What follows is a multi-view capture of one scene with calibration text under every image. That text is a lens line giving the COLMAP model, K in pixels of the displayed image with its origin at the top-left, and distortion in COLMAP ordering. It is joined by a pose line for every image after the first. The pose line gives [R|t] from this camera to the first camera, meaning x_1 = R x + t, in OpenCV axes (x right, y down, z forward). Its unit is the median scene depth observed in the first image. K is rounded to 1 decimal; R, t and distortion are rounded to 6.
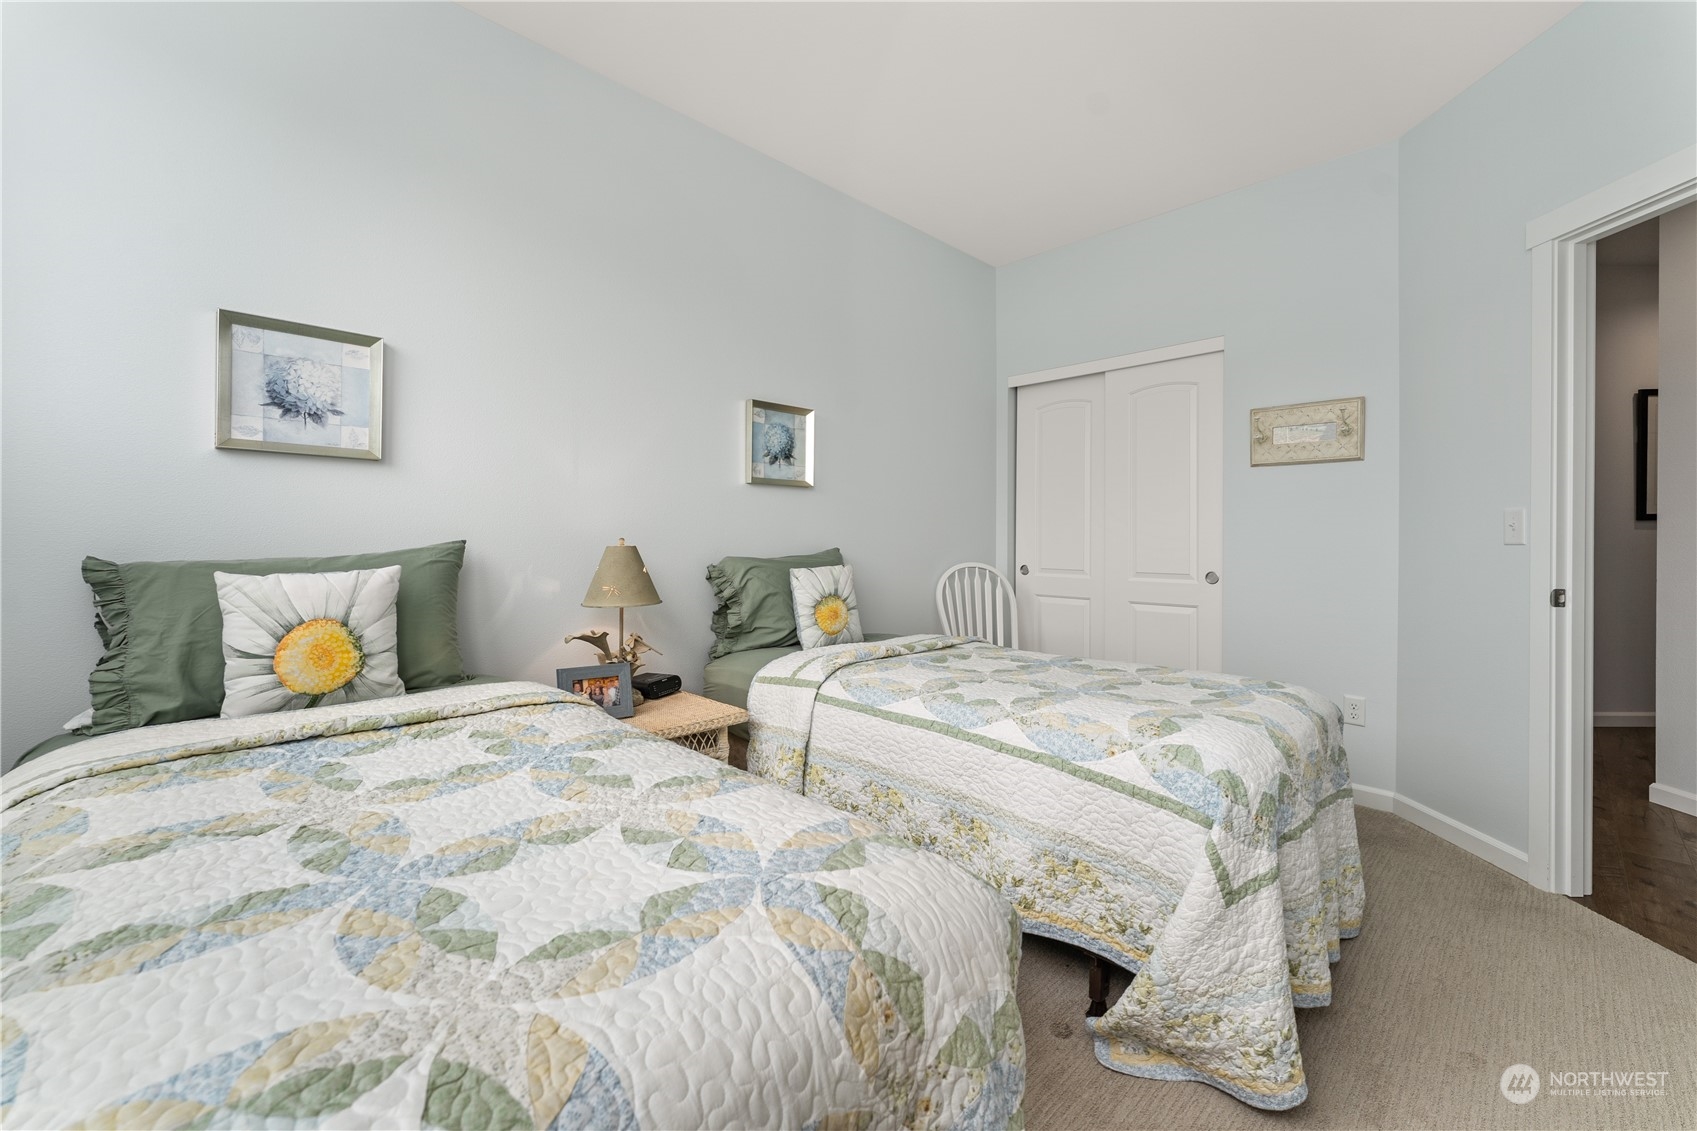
lens RADIAL K [[689.4, 0, 849.9], [0, 689.4, 546.7], [0, 0, 1]] dist [0.000716, 0.000047]
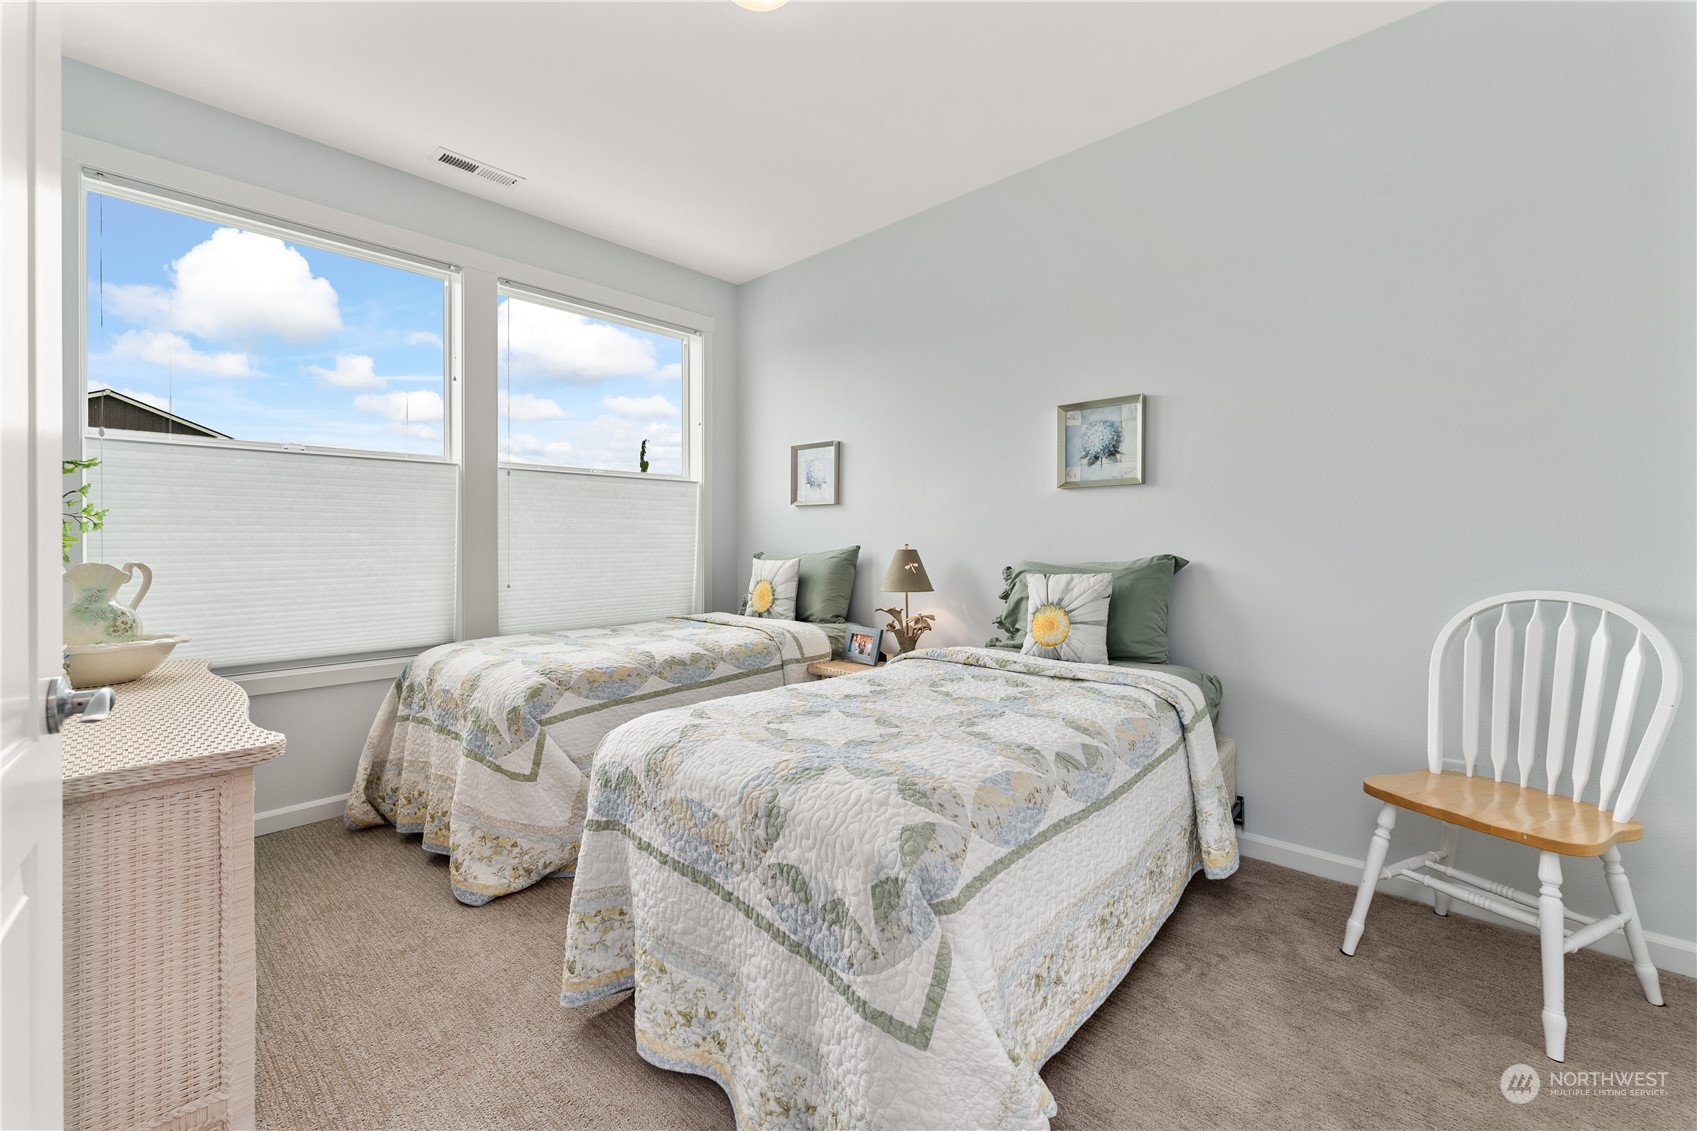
lens RADIAL K [[689.4, 0, 849.9], [0, 689.4, 546.7], [0, 0, 1]] dist [0.000716, 0.000047]
pose [[0.053331, -0.000382, -0.998577, 0.826577], [-0.011059, 0.999938, -0.000973, -0.003360], [0.998516, 0.011095, 0.053323, 0.629309]]
